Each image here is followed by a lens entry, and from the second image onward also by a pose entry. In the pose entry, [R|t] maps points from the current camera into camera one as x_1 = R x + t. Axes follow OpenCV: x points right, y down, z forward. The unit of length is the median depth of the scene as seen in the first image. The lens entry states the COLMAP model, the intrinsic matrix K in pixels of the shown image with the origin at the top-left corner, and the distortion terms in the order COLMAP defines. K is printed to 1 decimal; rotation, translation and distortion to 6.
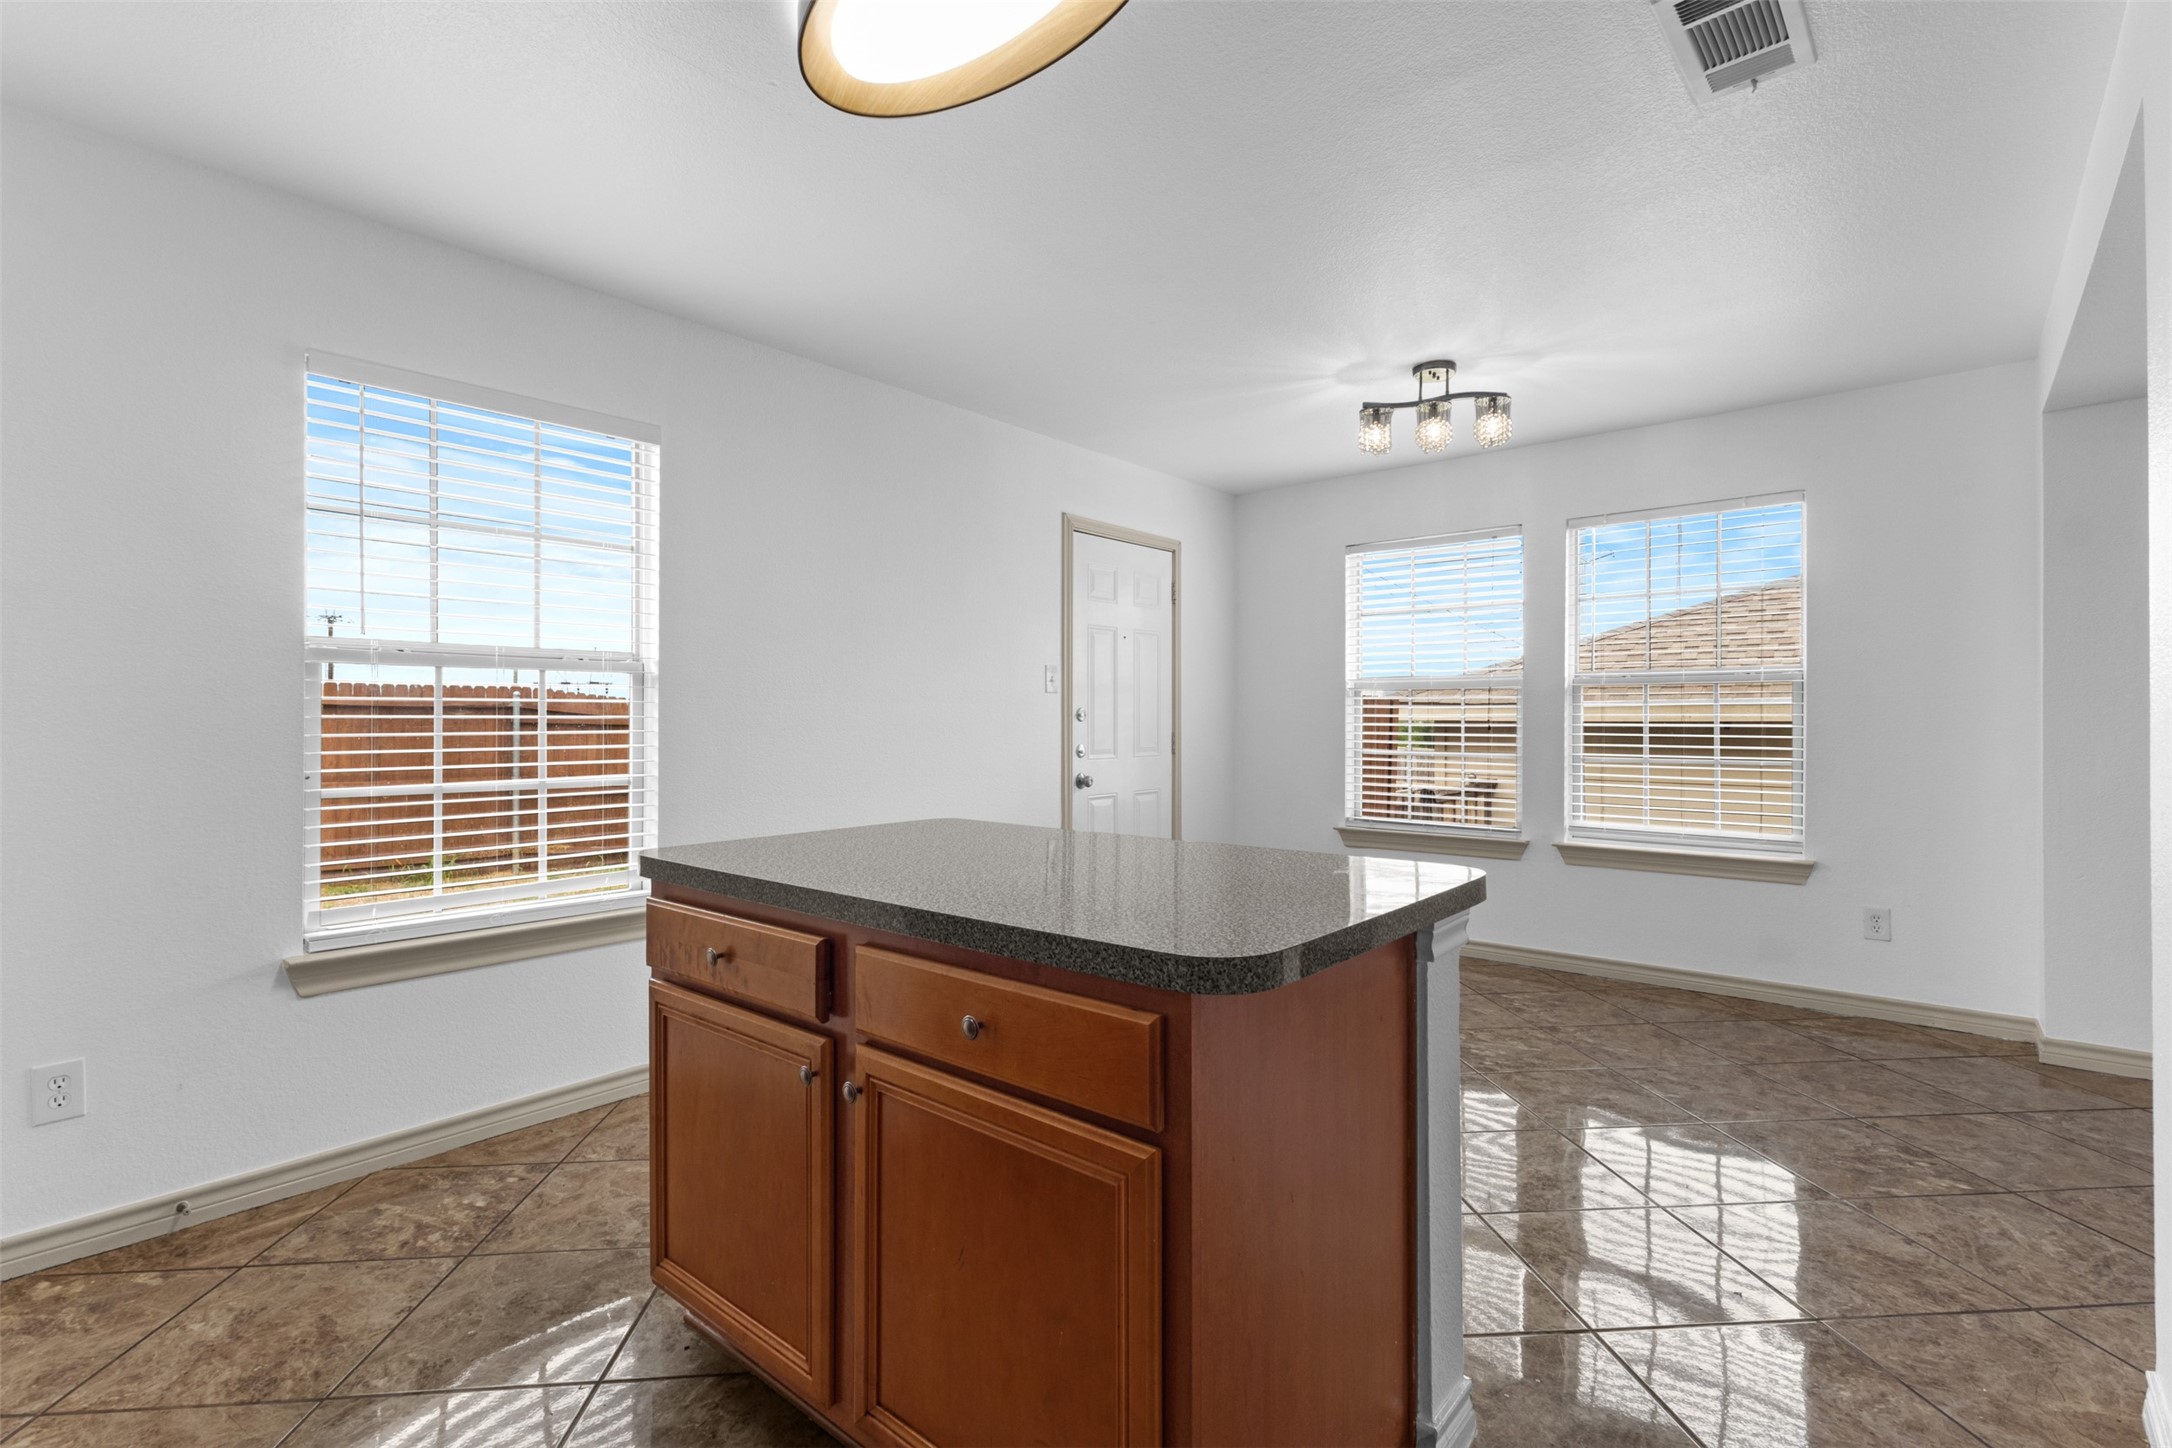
lens RADIAL K [[1000.3, 0, 1075.4], [0, 1000.3, 720.7], [0, 0, 1]] dist [0.001930, -0.001321]
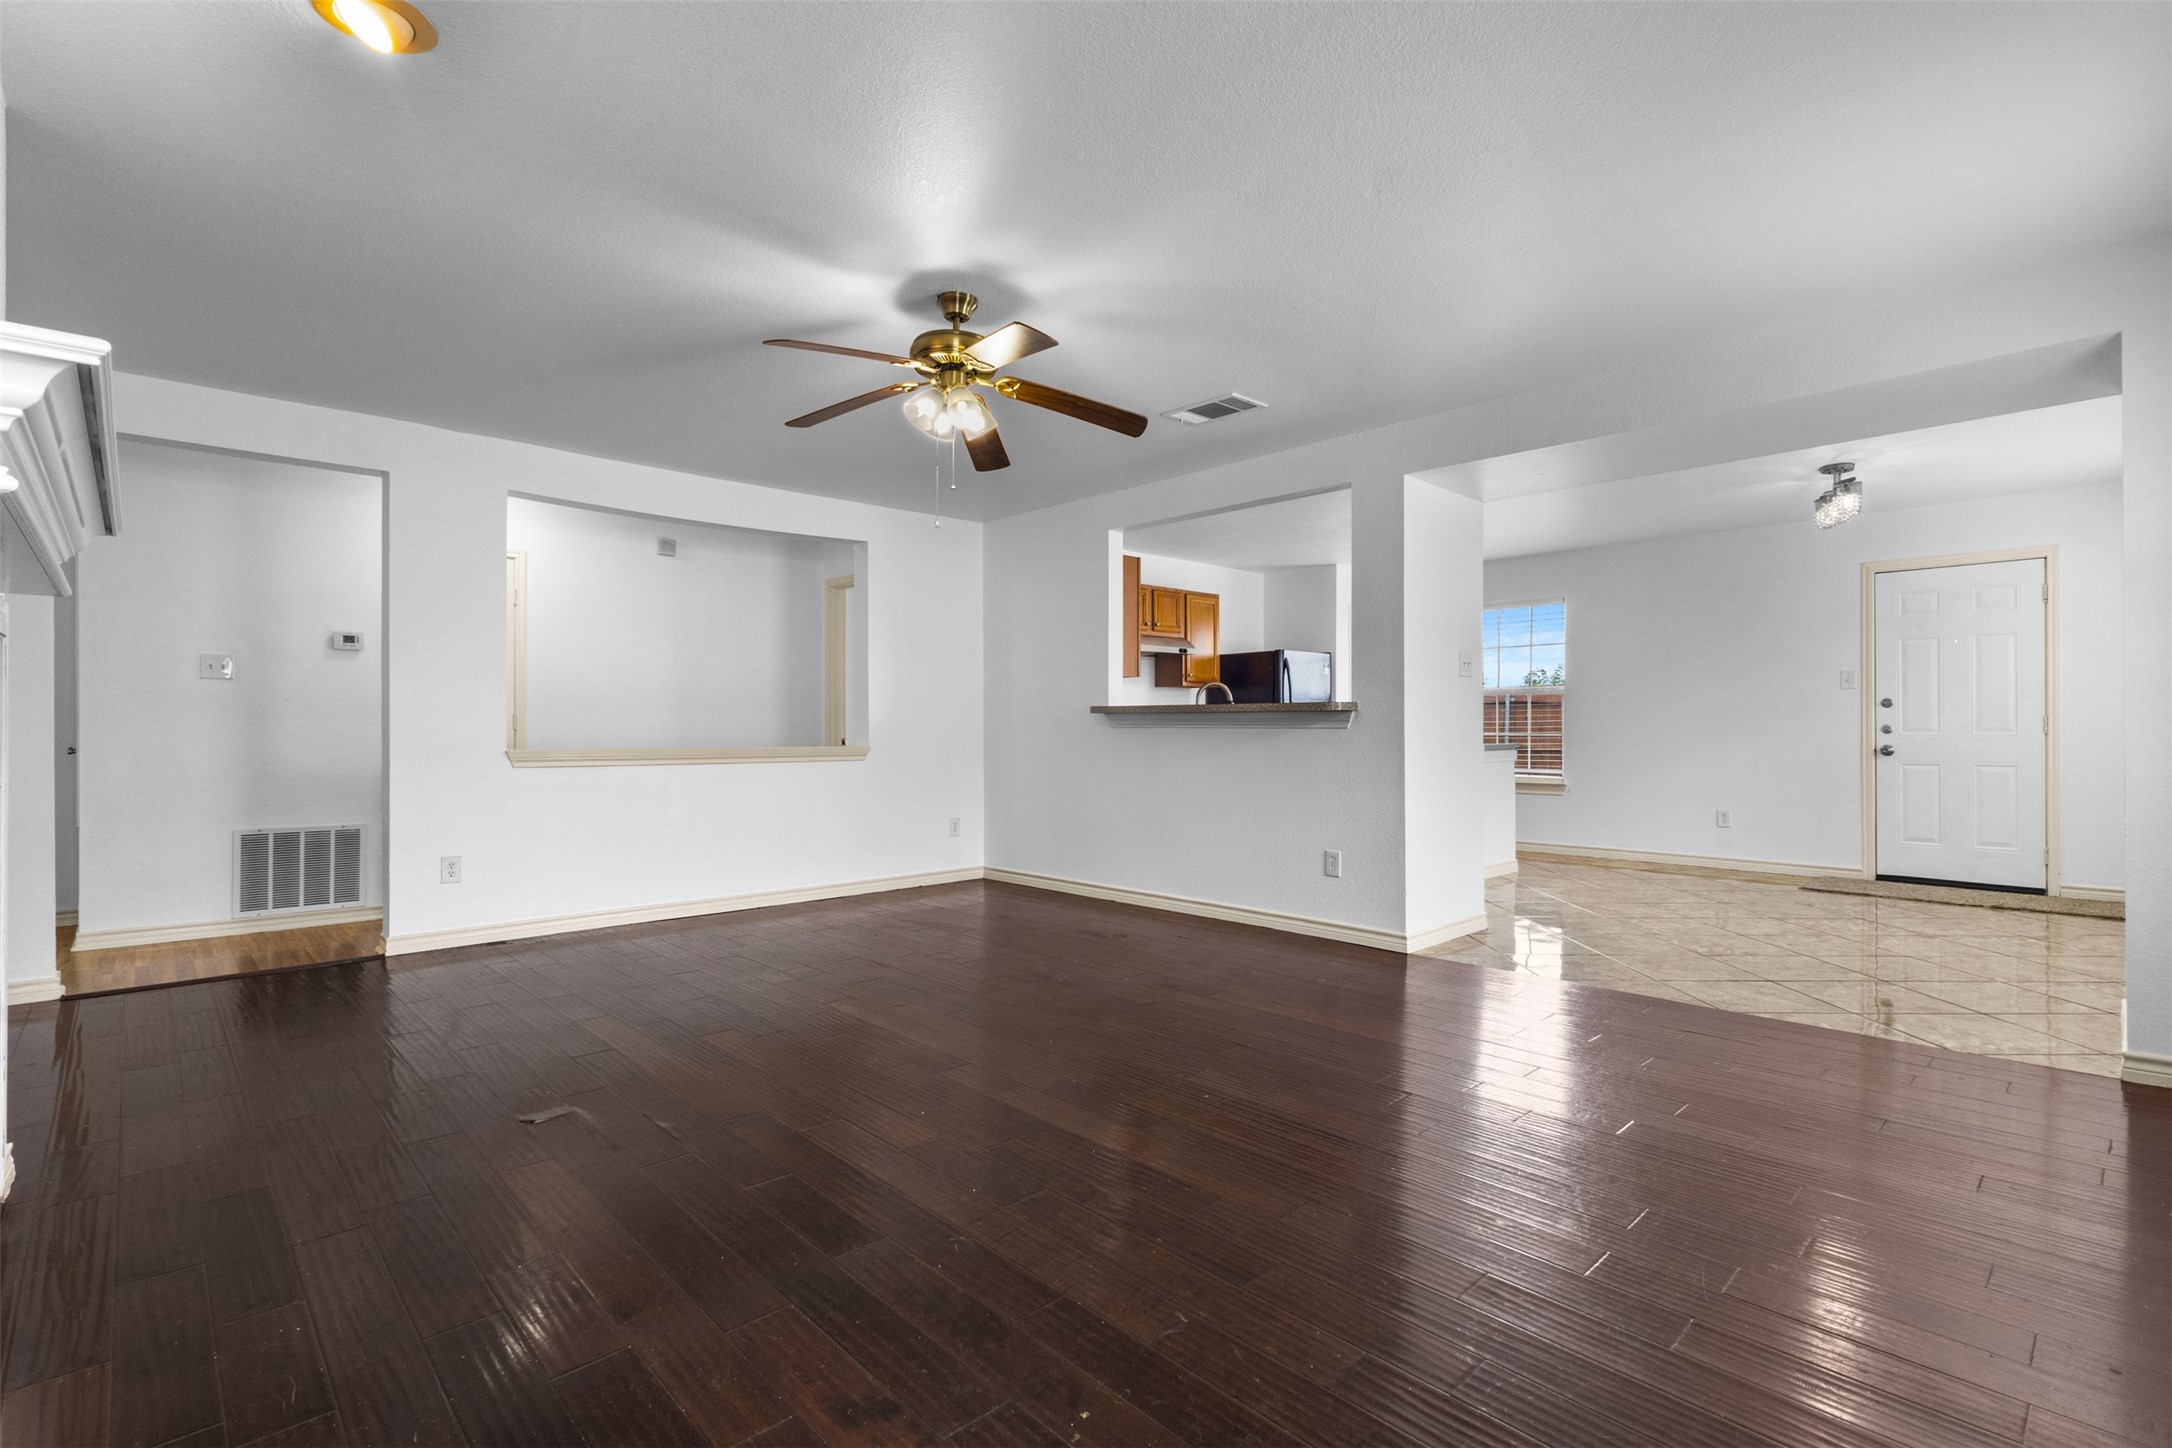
lens RADIAL K [[1000.3, 0, 1084.8], [0, 1000.3, 733.2], [0, 0, 1]] dist [0.001930, -0.001321]
pose [[-0.100191, 0.006408, -0.994948, 1.864597], [0.002460, 0.999978, 0.006193, 0.031293], [0.994965, -0.001827, -0.100204, 0.037580]]
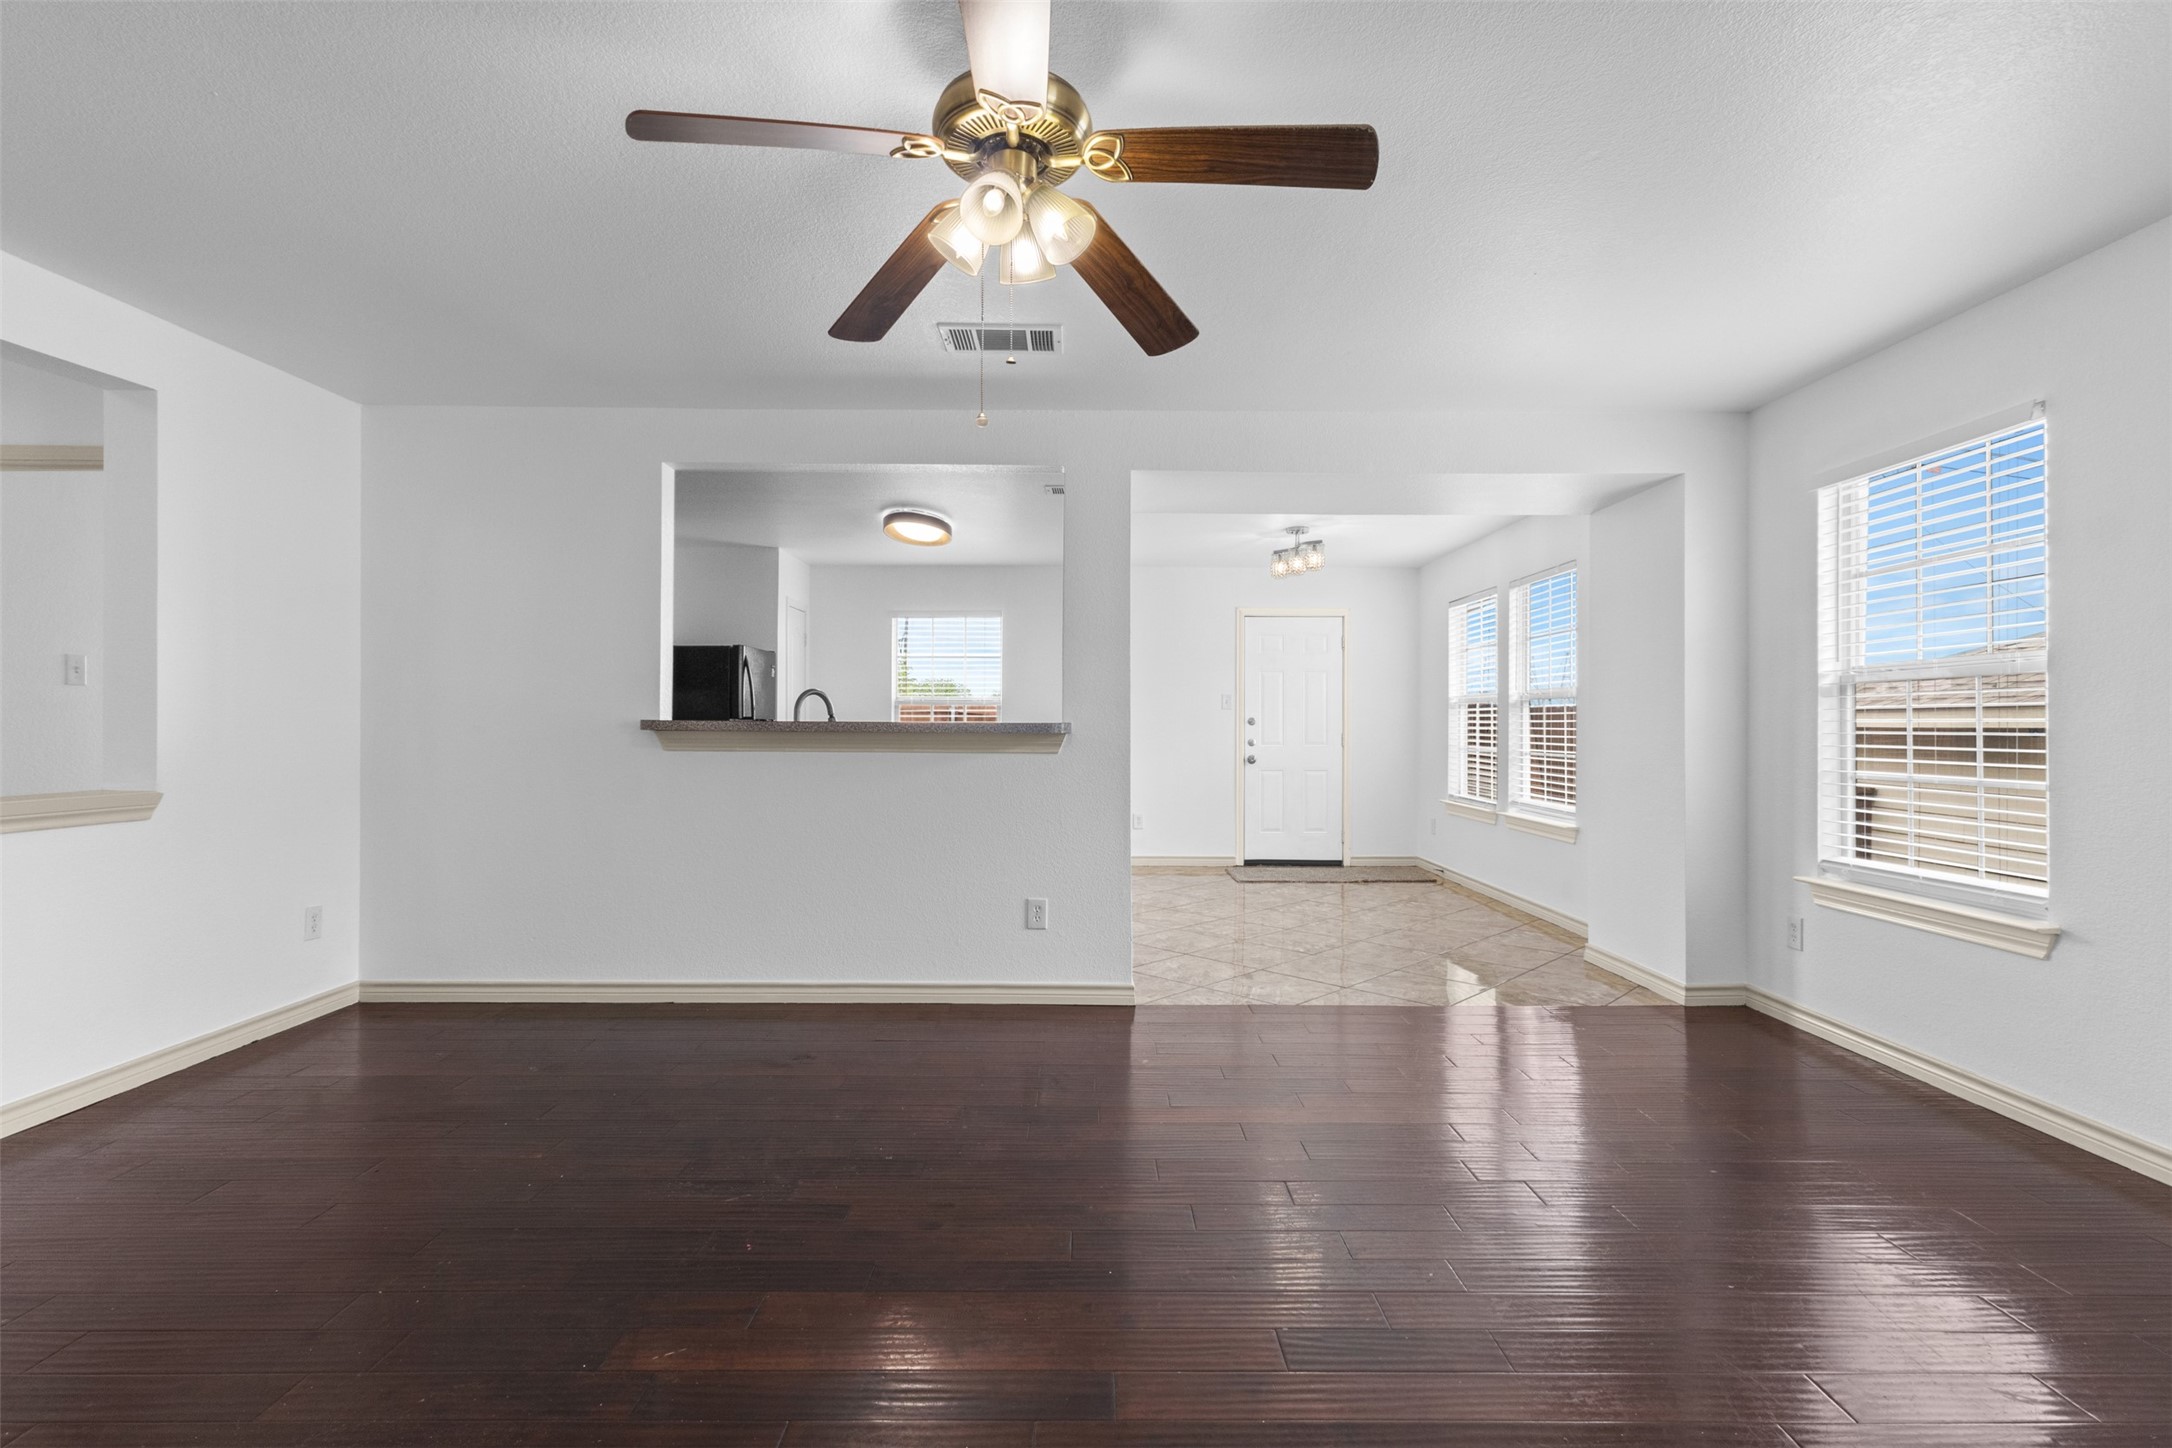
lens RADIAL K [[1000.3, 0, 1091.0], [0, 1000.3, 716.2], [0, 0, 1]] dist [0.001930, -0.001321]
pose [[0.655173, -0.004283, -0.755466, 1.411421], [-0.004819, 0.999940, -0.009848, 0.004605], [0.755463, 0.010092, 0.655113, -0.434291]]
